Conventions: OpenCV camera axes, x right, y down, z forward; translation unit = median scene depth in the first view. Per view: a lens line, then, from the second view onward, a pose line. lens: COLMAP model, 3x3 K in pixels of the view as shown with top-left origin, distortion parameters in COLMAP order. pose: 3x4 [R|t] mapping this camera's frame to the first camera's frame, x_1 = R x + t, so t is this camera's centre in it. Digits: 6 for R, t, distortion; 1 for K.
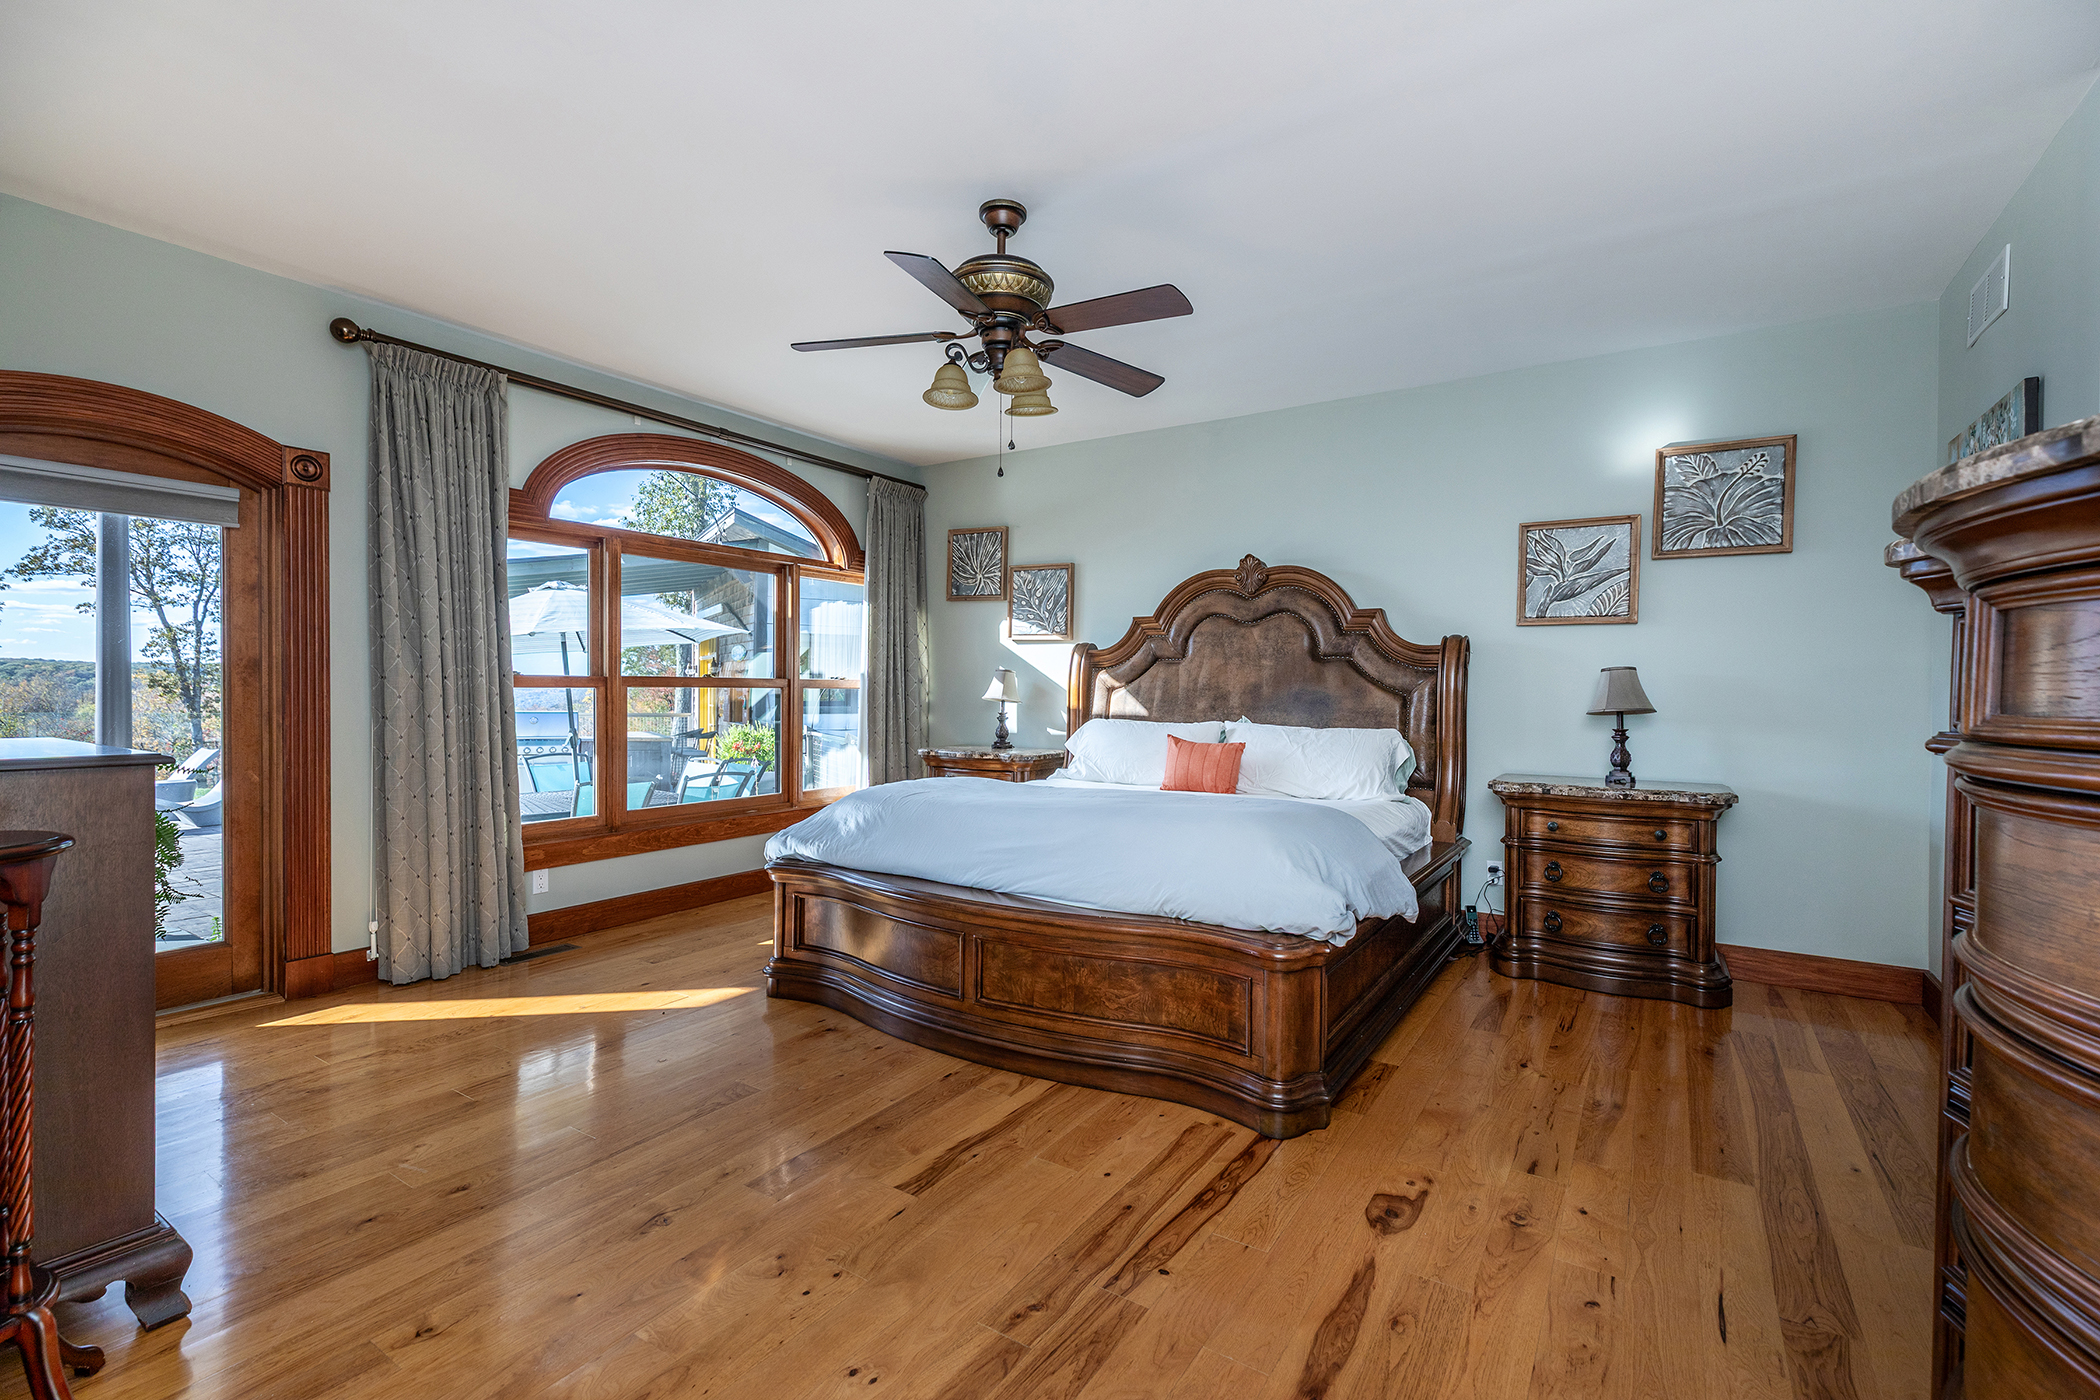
lens RADIAL K [[942.6, 0, 1050.2], [0, 942.6, 710.2], [0, 0, 1]] dist [0.021072, -0.009455]
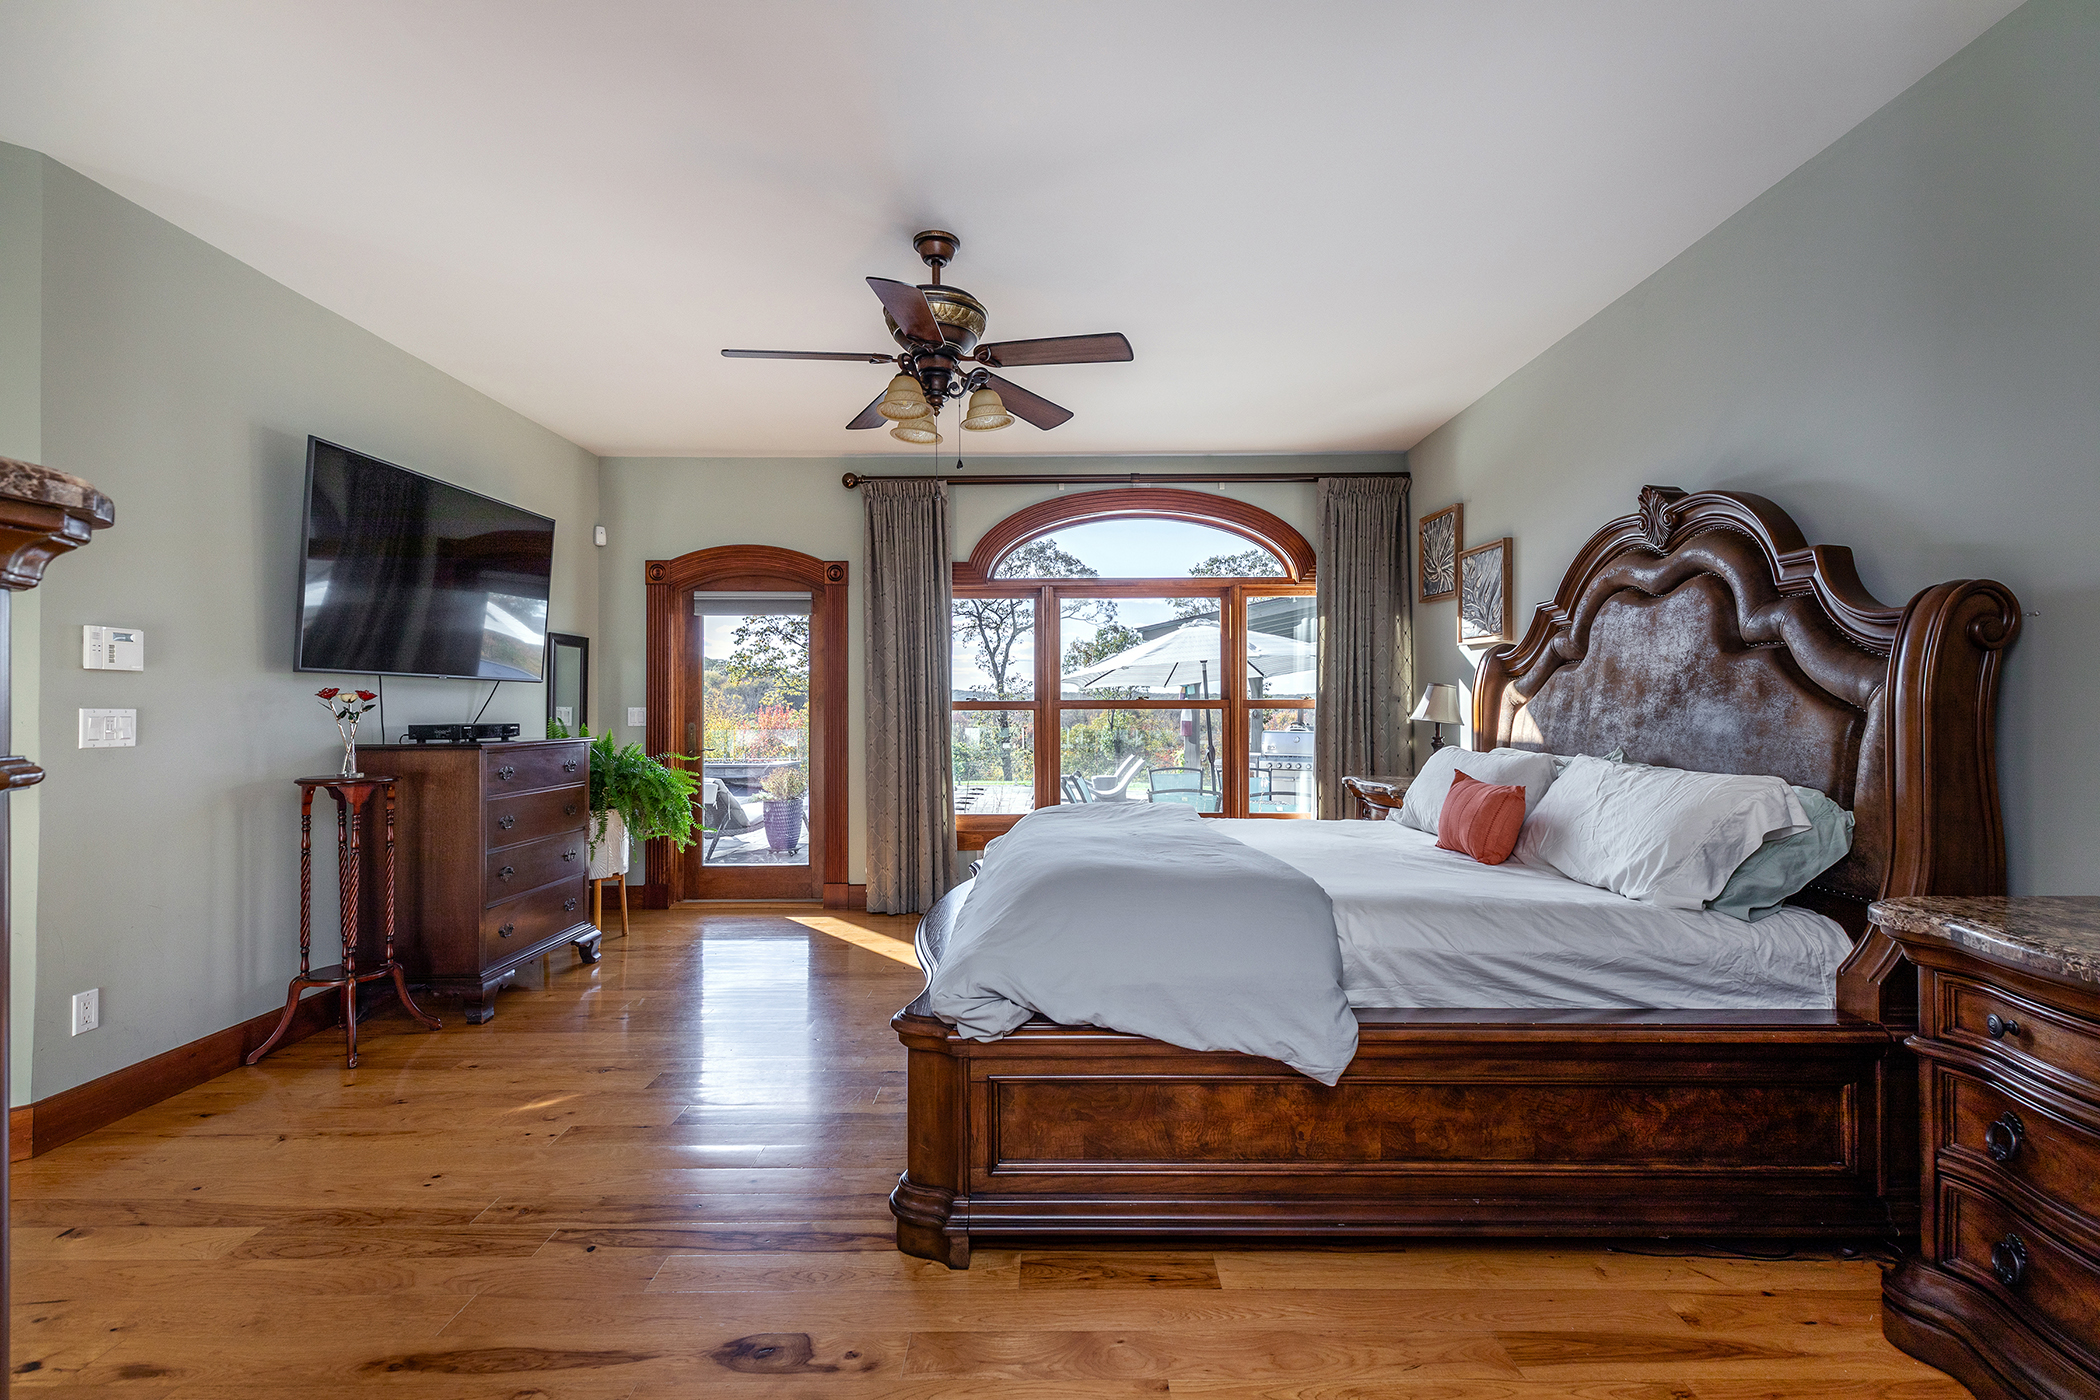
lens RADIAL K [[942.6, 0, 1053.4], [0, 942.6, 702.5], [0, 0, 1]] dist [0.021072, -0.009455]
pose [[0.541152, -0.014786, -0.840795, 0.495139], [-0.010578, 0.999647, -0.024387, -0.003727], [0.840858, 0.022091, 0.540805, 0.316670]]
